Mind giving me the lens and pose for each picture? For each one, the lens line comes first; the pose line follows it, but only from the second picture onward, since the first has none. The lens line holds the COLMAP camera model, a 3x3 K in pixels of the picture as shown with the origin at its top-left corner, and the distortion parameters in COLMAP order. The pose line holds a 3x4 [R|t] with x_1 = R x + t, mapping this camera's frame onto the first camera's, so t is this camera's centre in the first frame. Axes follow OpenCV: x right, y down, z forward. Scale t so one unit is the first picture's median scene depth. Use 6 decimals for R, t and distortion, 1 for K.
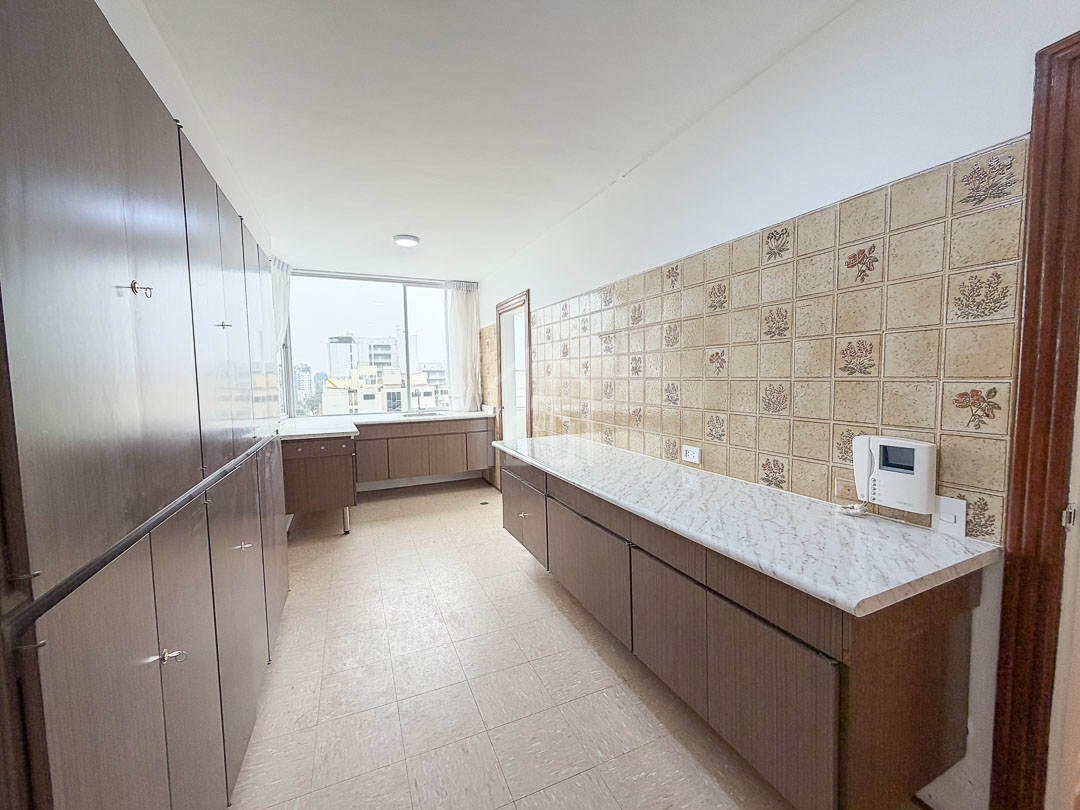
lens RADIAL K [[430.5, 0, 535.0], [0, 430.5, 403.7], [0, 0, 1]] dist [-0.000685, -0.000059]
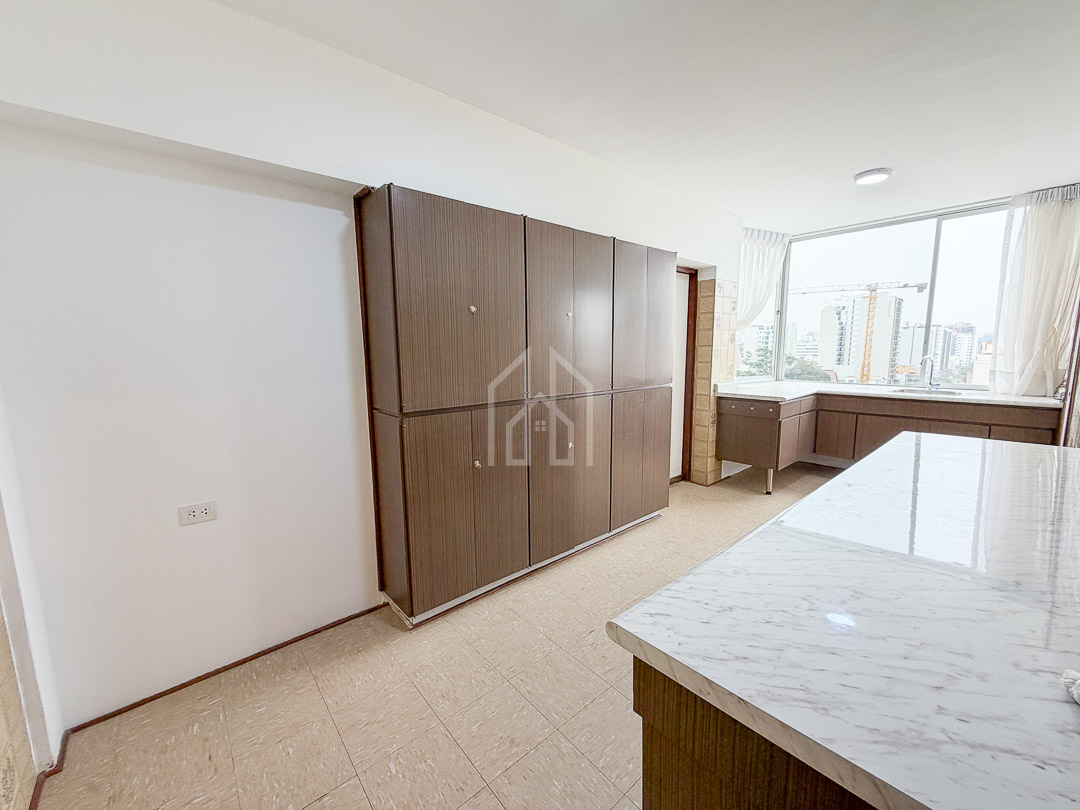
lens RADIAL K [[435.2, 0, 540.0], [0, 435.2, 405.0], [0, 0, 1]] dist [-0.000446, 0.000919]
pose [[0.295973, 0.140495, -0.944807, 0.364243], [-0.057096, 0.989957, 0.129323, -0.016648], [0.953488, 0.015669, 0.301022, 0.149469]]
